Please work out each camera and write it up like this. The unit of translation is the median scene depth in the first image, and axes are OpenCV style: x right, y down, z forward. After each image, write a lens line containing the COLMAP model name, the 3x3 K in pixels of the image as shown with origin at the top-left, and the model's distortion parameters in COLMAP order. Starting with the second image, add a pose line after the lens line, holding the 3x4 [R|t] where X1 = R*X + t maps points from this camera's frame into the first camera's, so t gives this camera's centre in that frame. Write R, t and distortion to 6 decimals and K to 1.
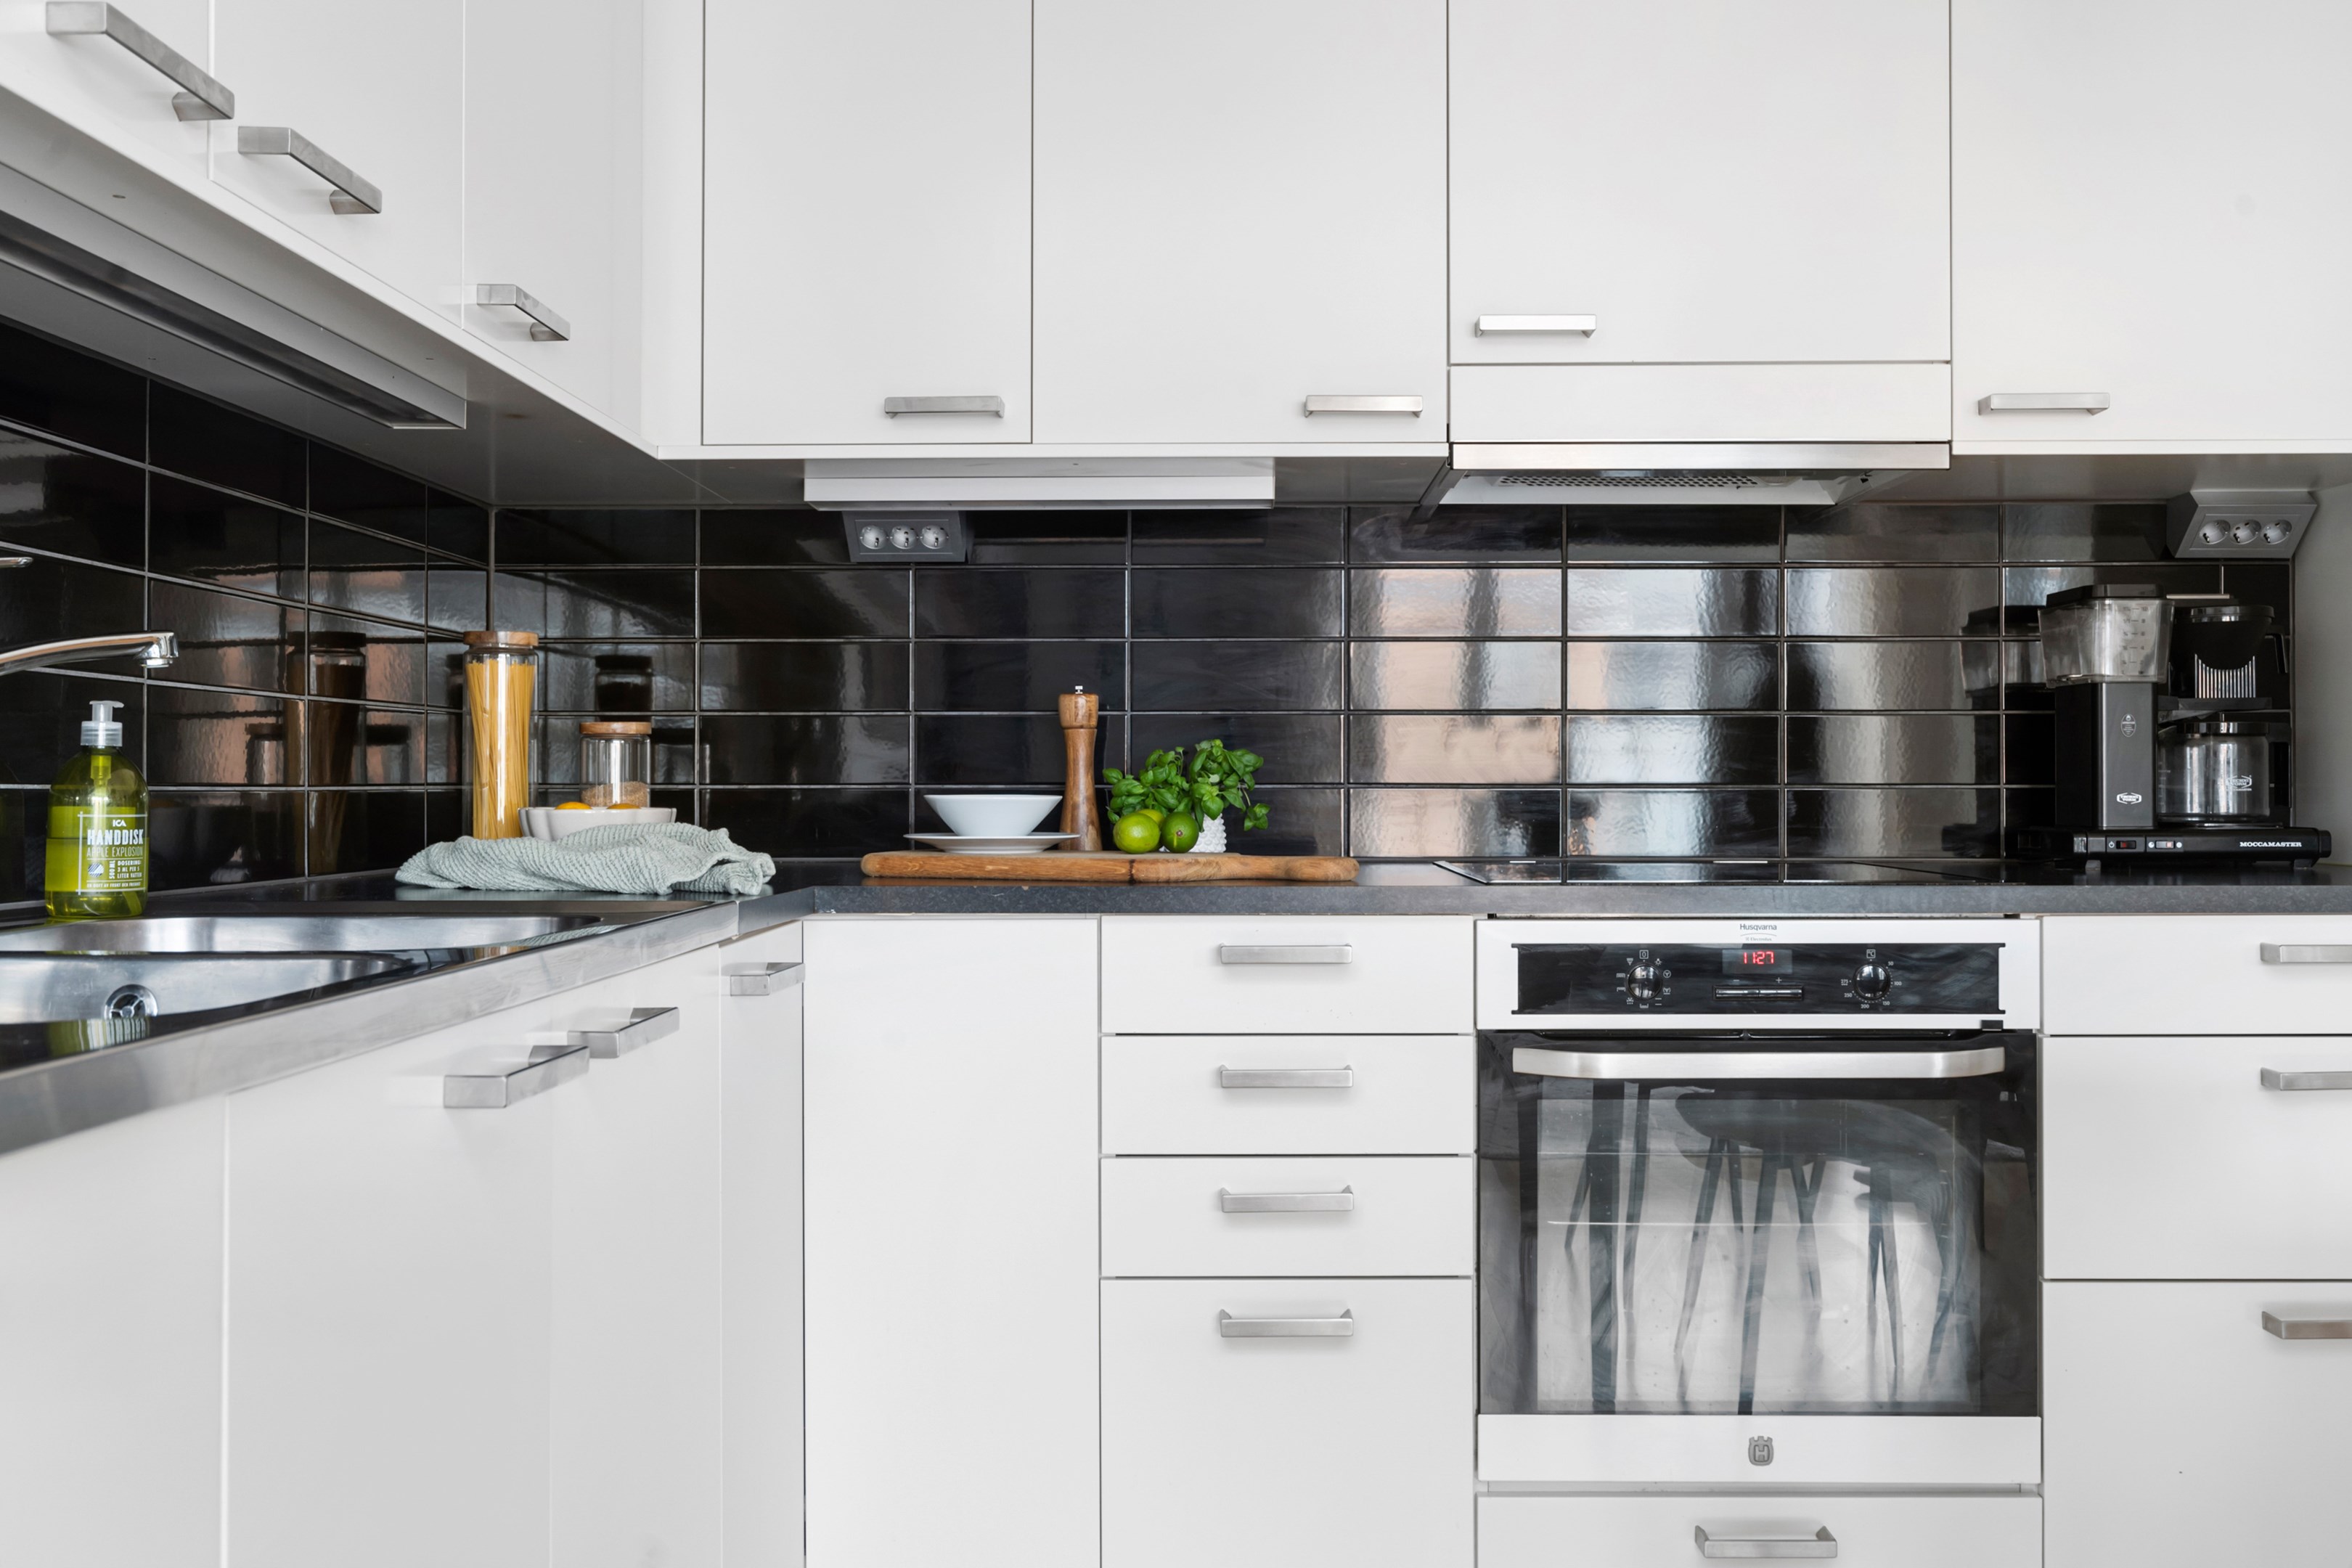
lens RADIAL K [[1829.9, 0, 1206.7], [0, 1829.9, 790.9], [0, 0, 1]] dist [-0.018304, 0.012077]
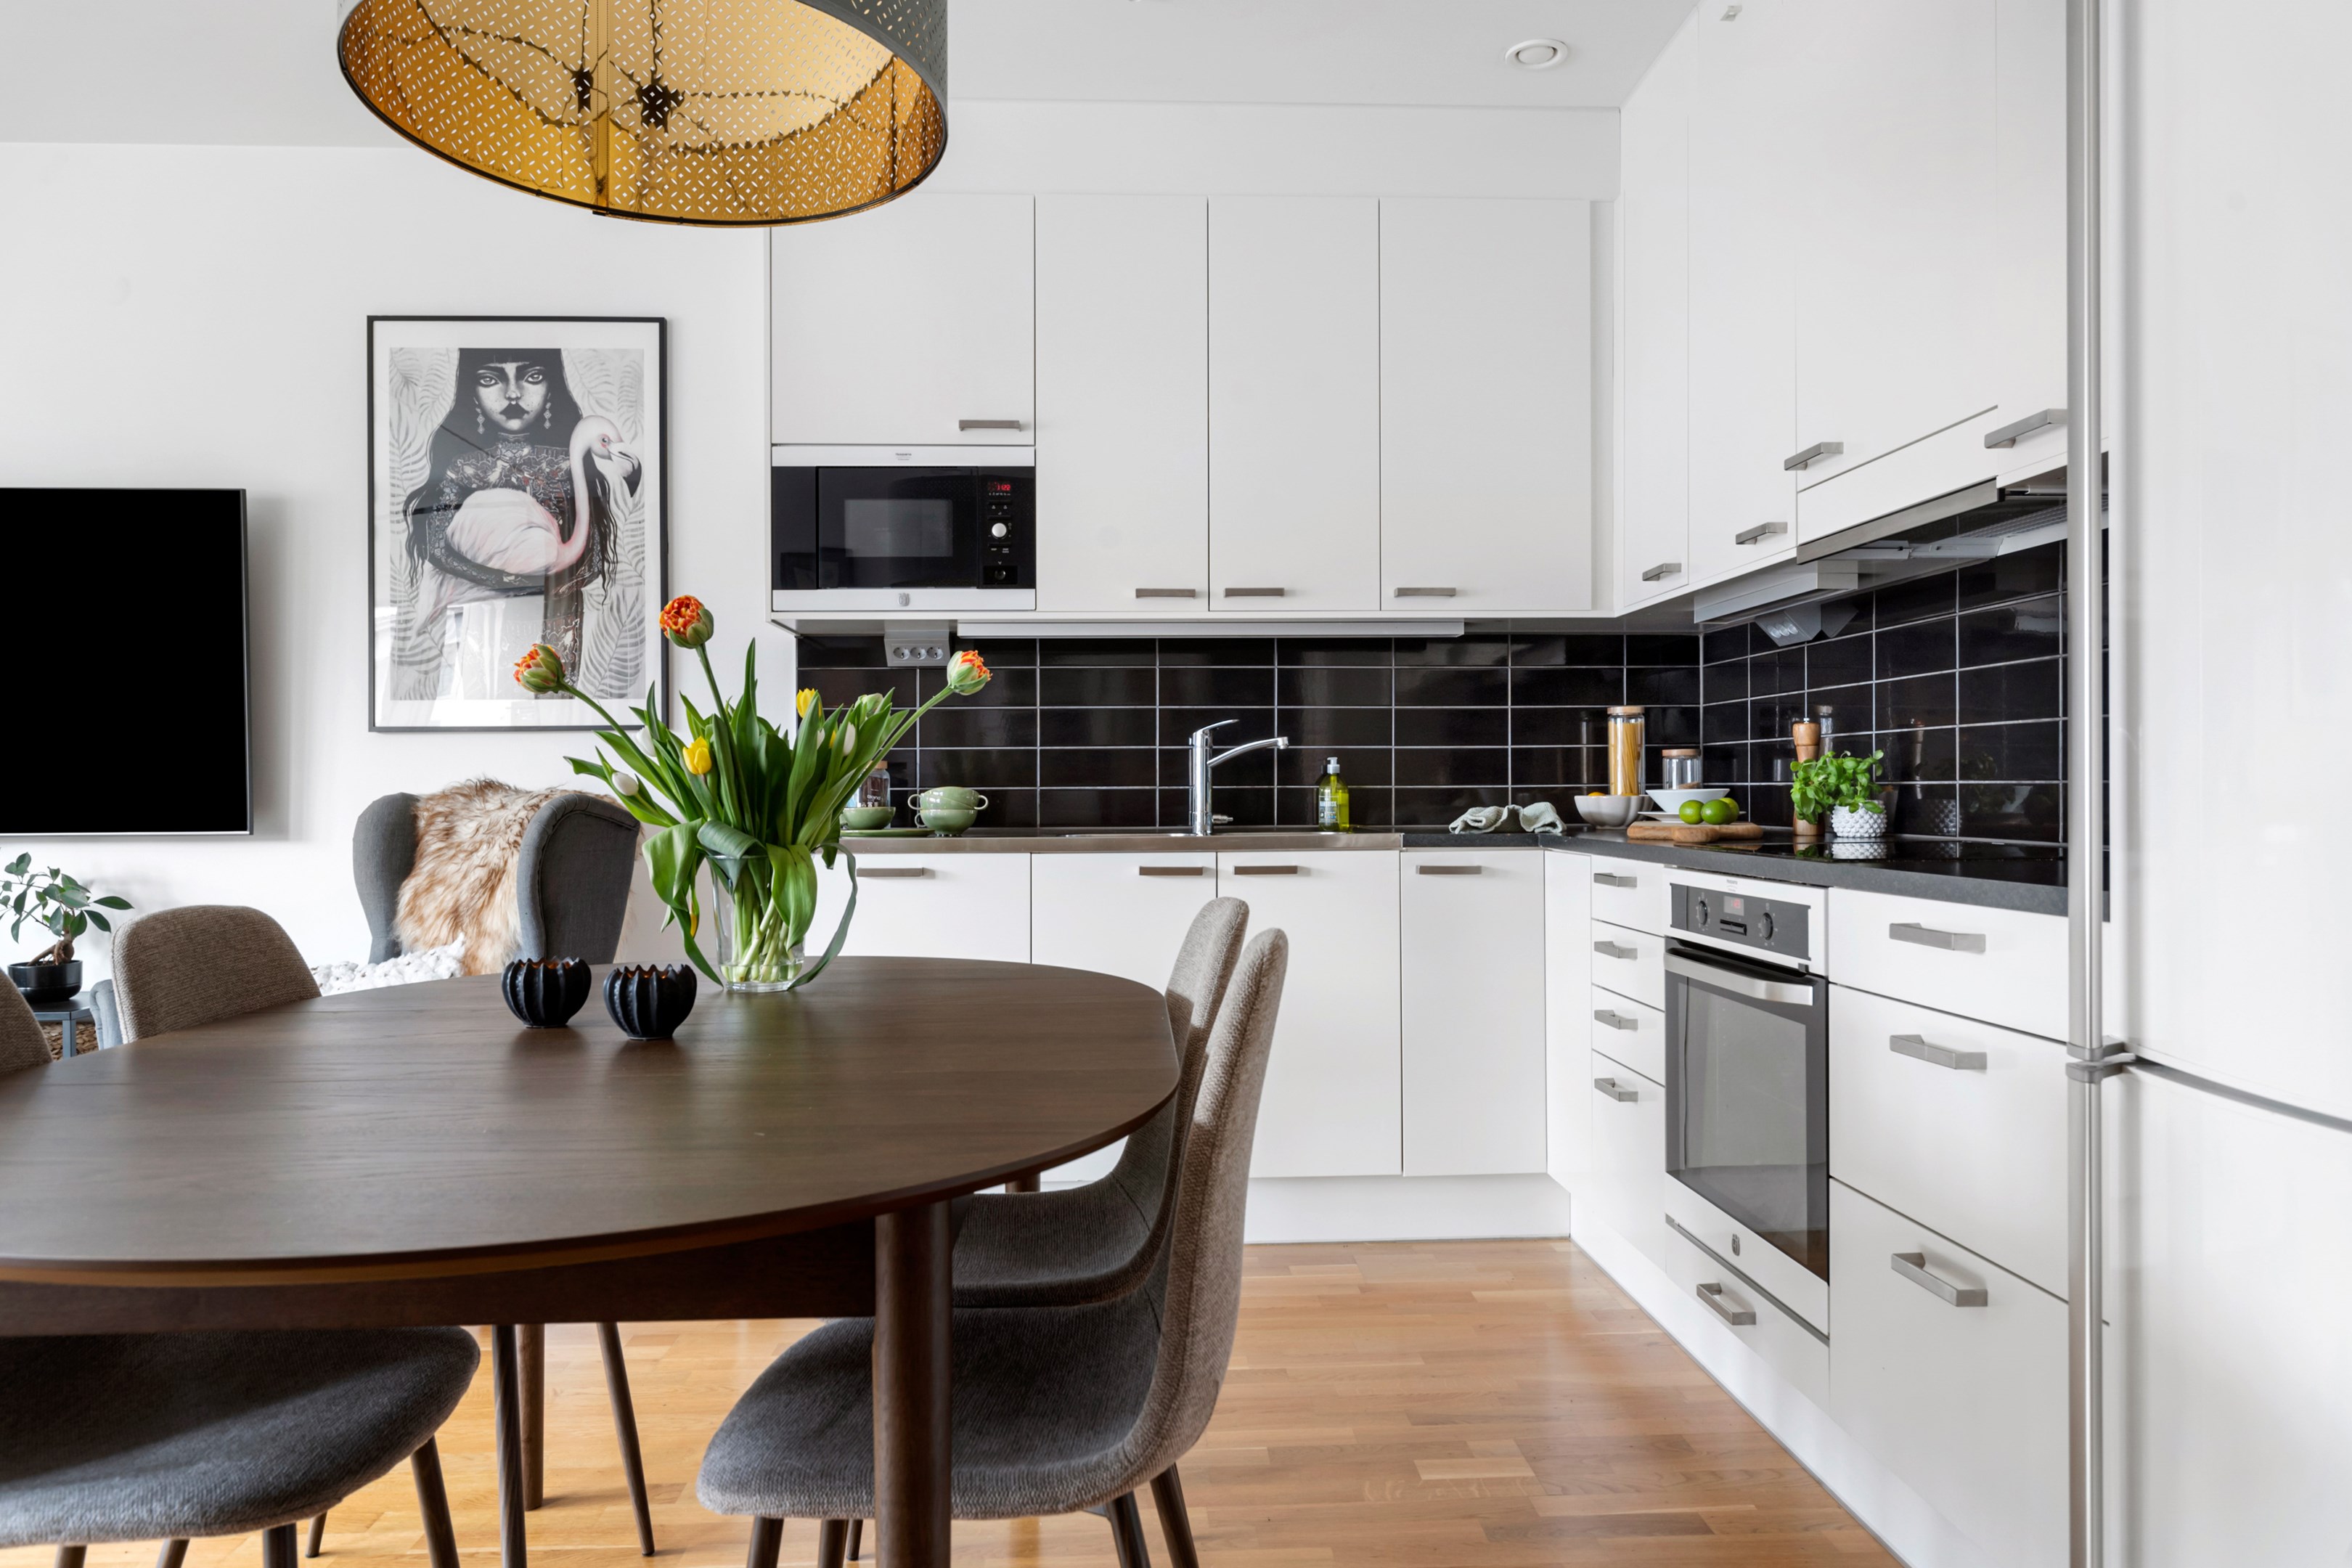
lens RADIAL K [[1538.2, 0, 1187.3], [0, 1538.2, 795.6], [0, 0, 1]] dist [-0.012128, 0.002565]
pose [[0.071683, 0.005254, -0.997414, 1.314848], [0.004767, 0.999973, 0.005610, -0.001894], [0.997416, -0.005157, 0.071656, 0.428856]]
